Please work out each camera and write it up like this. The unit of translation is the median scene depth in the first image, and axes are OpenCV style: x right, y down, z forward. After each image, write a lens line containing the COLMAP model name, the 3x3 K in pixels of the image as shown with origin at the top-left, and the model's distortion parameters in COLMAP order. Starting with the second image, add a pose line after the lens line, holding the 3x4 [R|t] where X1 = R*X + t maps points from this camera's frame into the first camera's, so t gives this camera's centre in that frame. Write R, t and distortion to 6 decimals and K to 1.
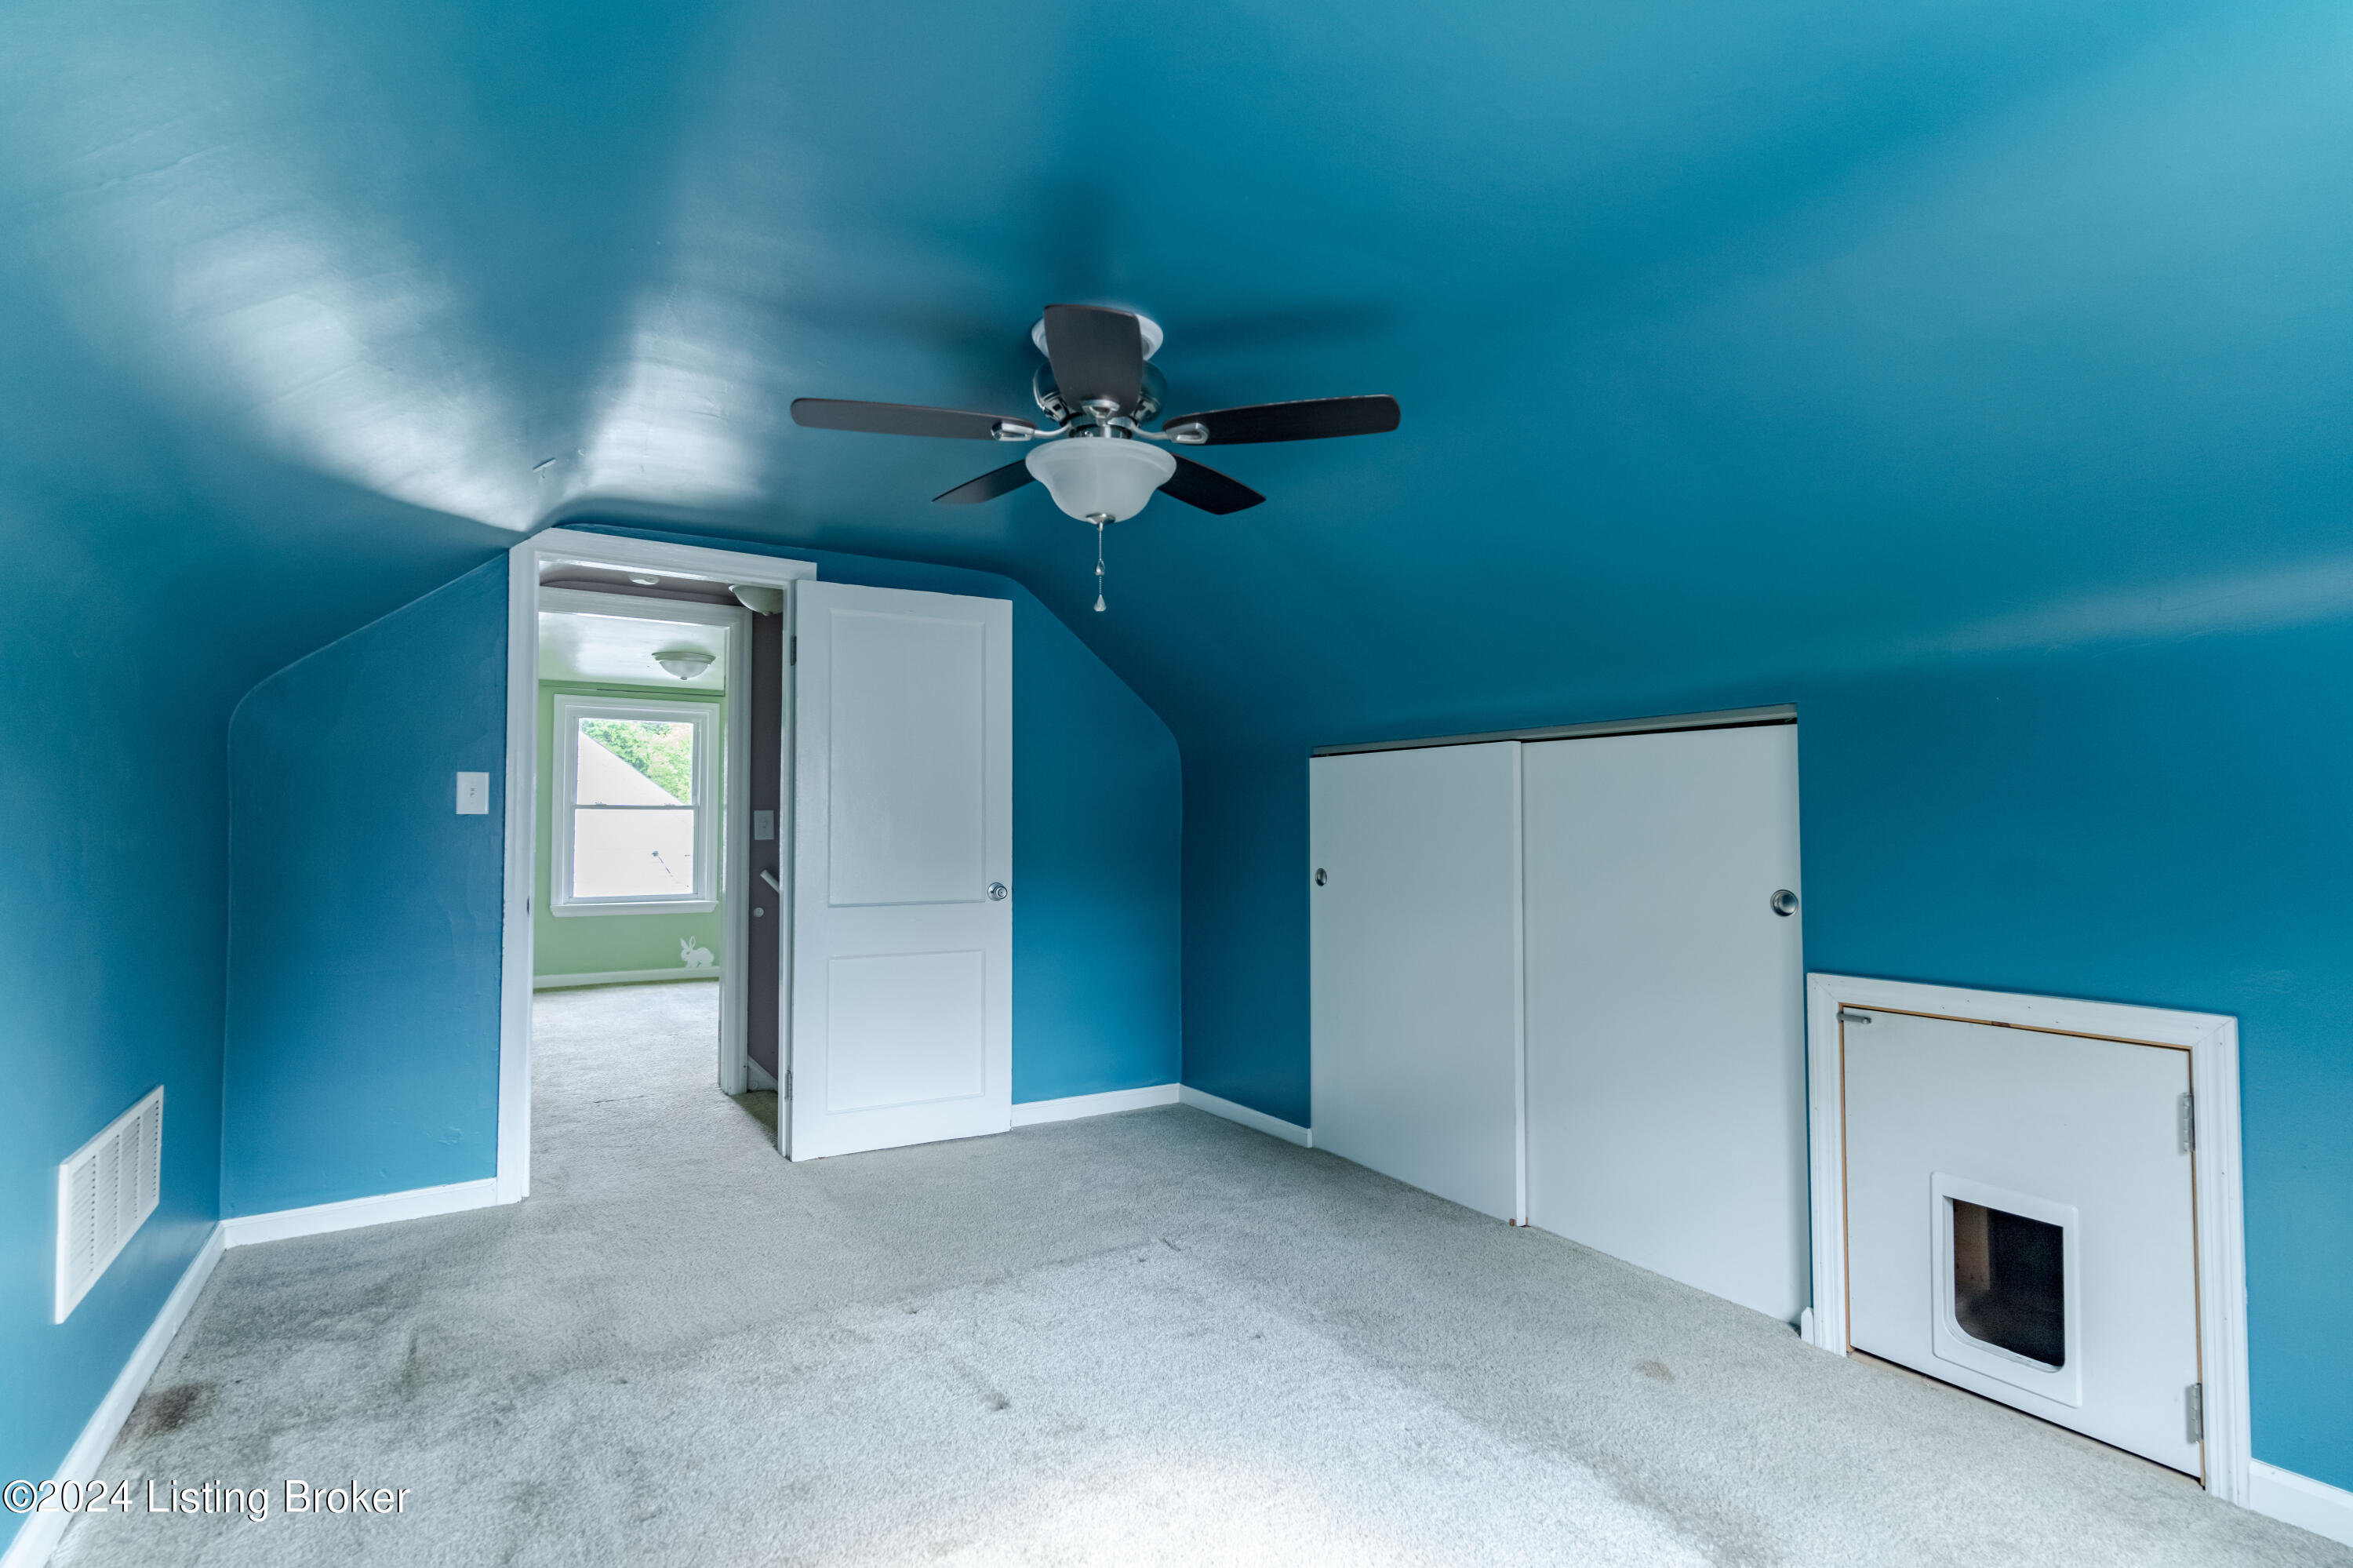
lens RADIAL K [[1150.5, 0, 1176.5], [0, 1150.5, 784.0], [0, 0, 1]] dist [0.034156, -0.016978]
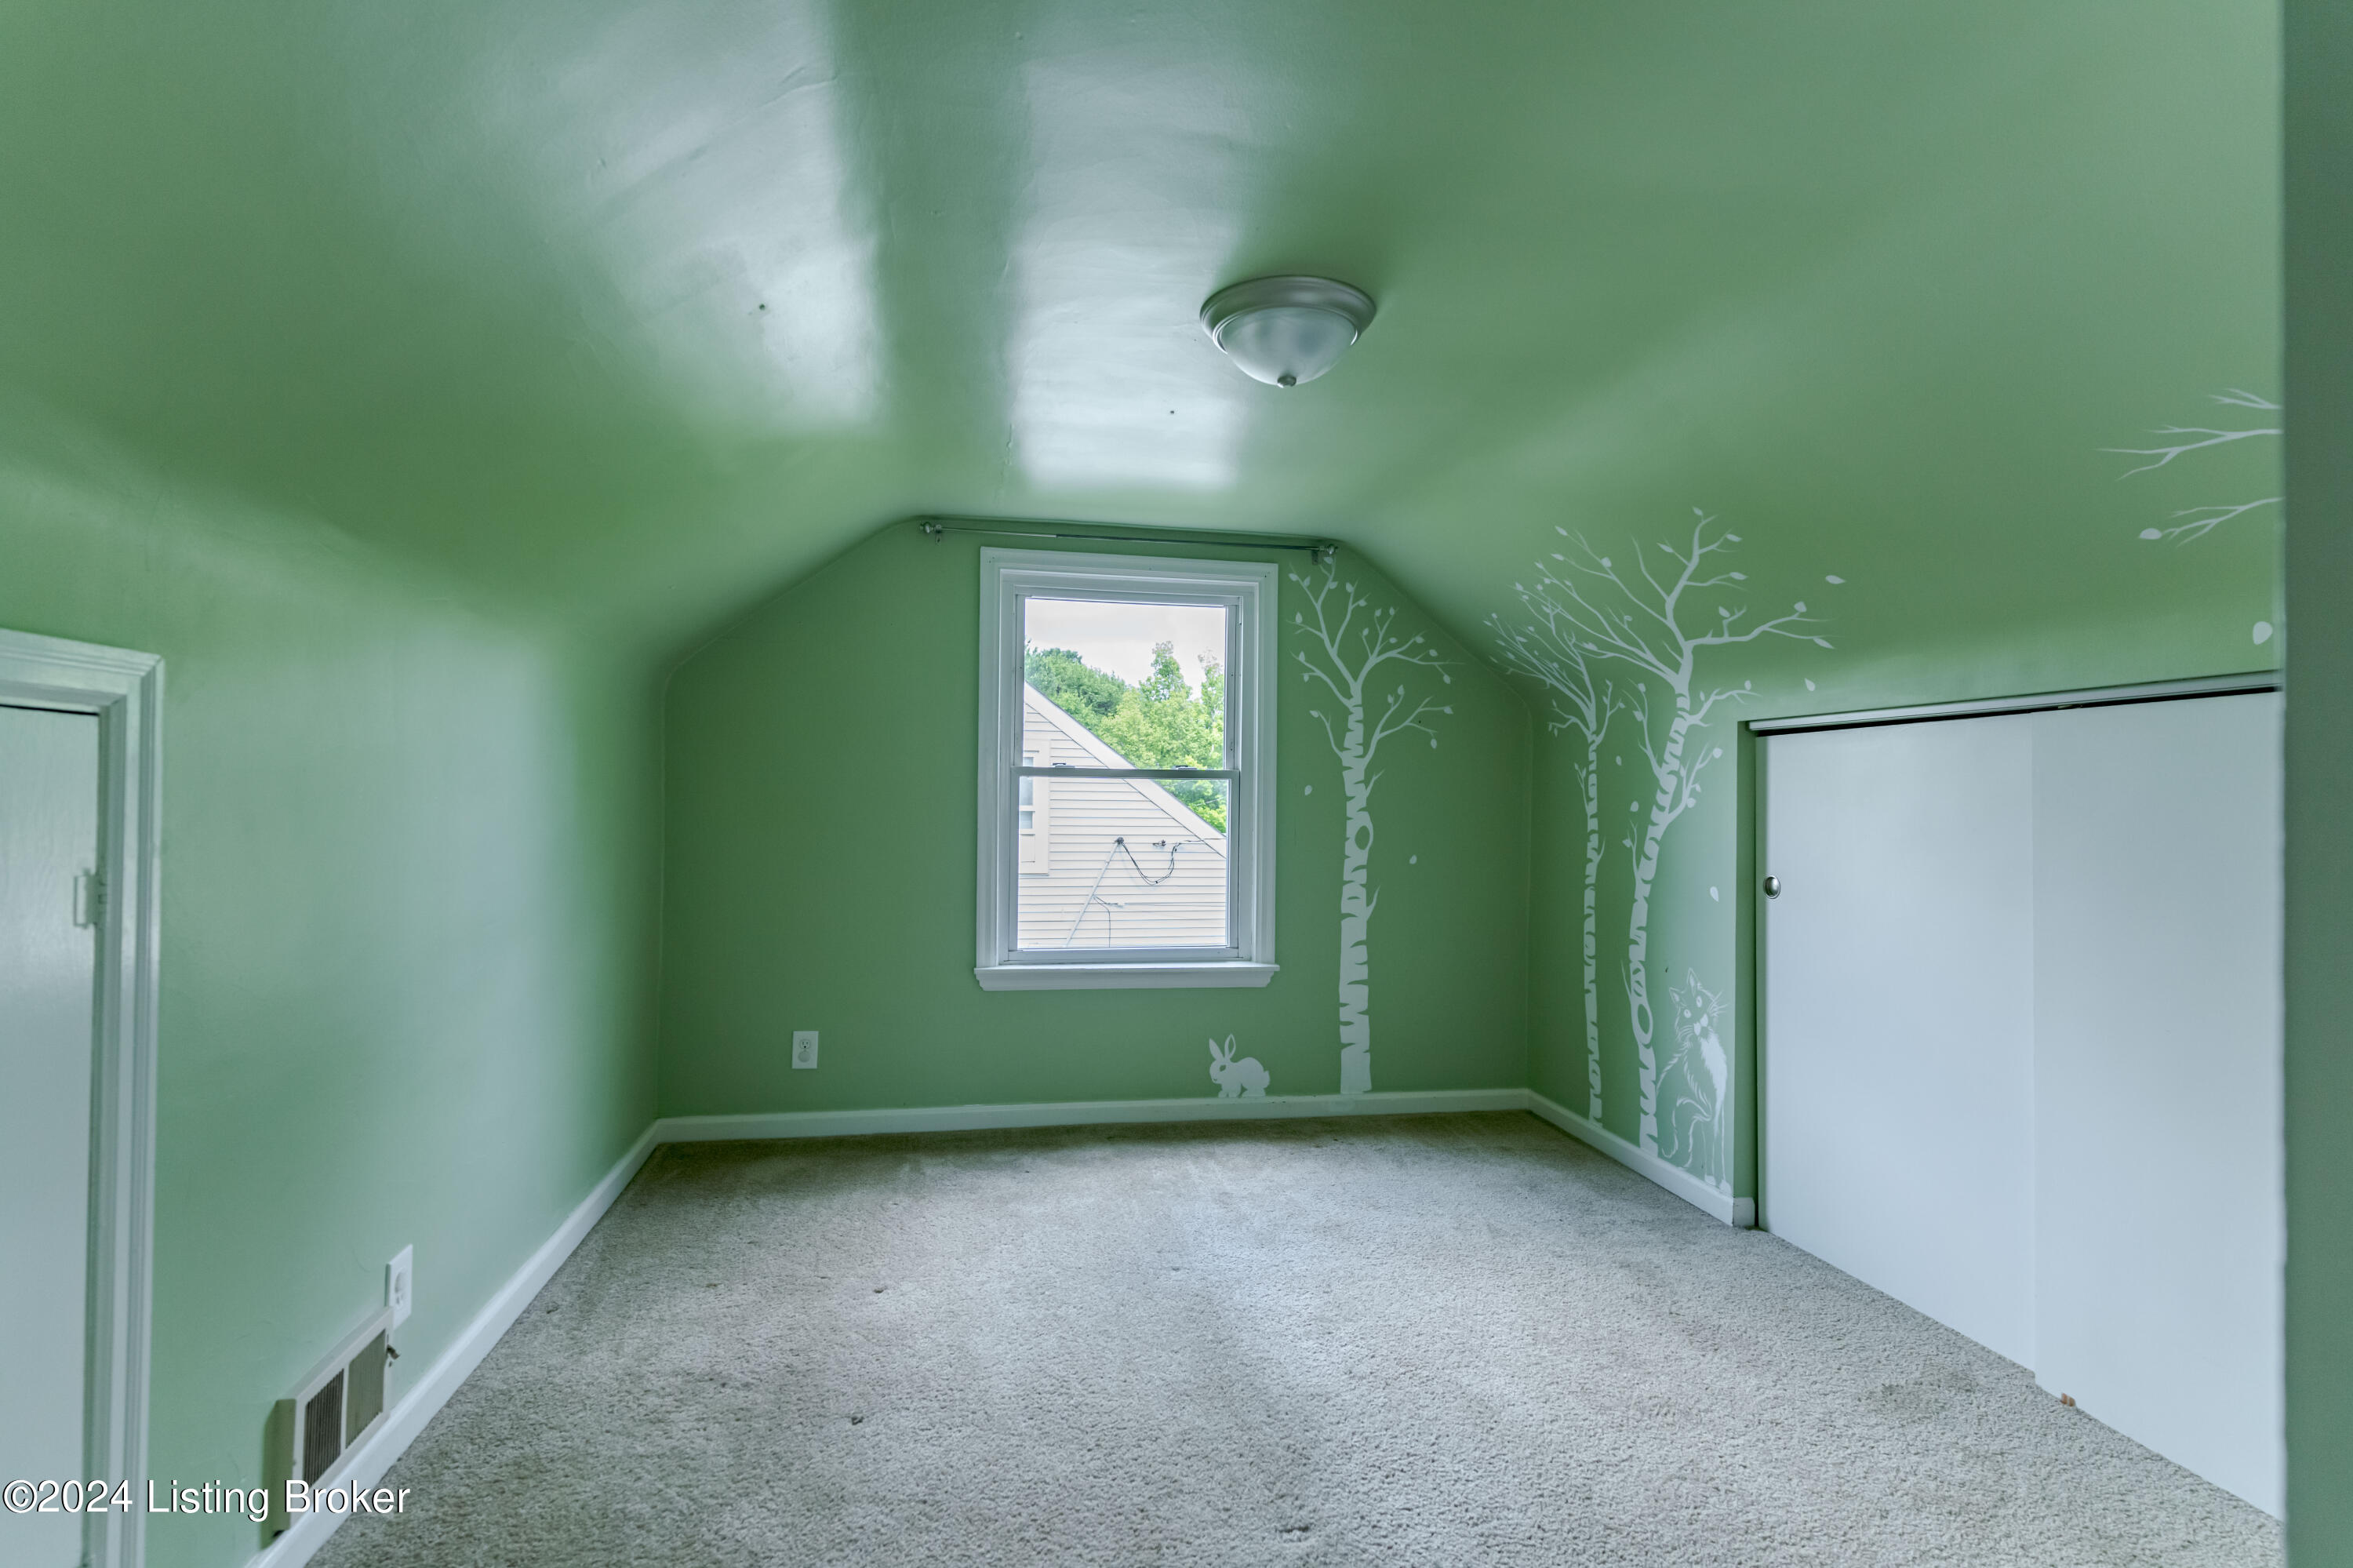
lens RADIAL K [[1150.5, 0, 1176.5], [0, 1150.5, 784.0], [0, 0, 1]] dist [0.034156, -0.016978]
pose [[0.936836, 0.002085, -0.349762, -0.268100], [0.003328, 0.999884, 0.014873, 0.017108], [0.349753, -0.015097, 0.936720, 0.532647]]
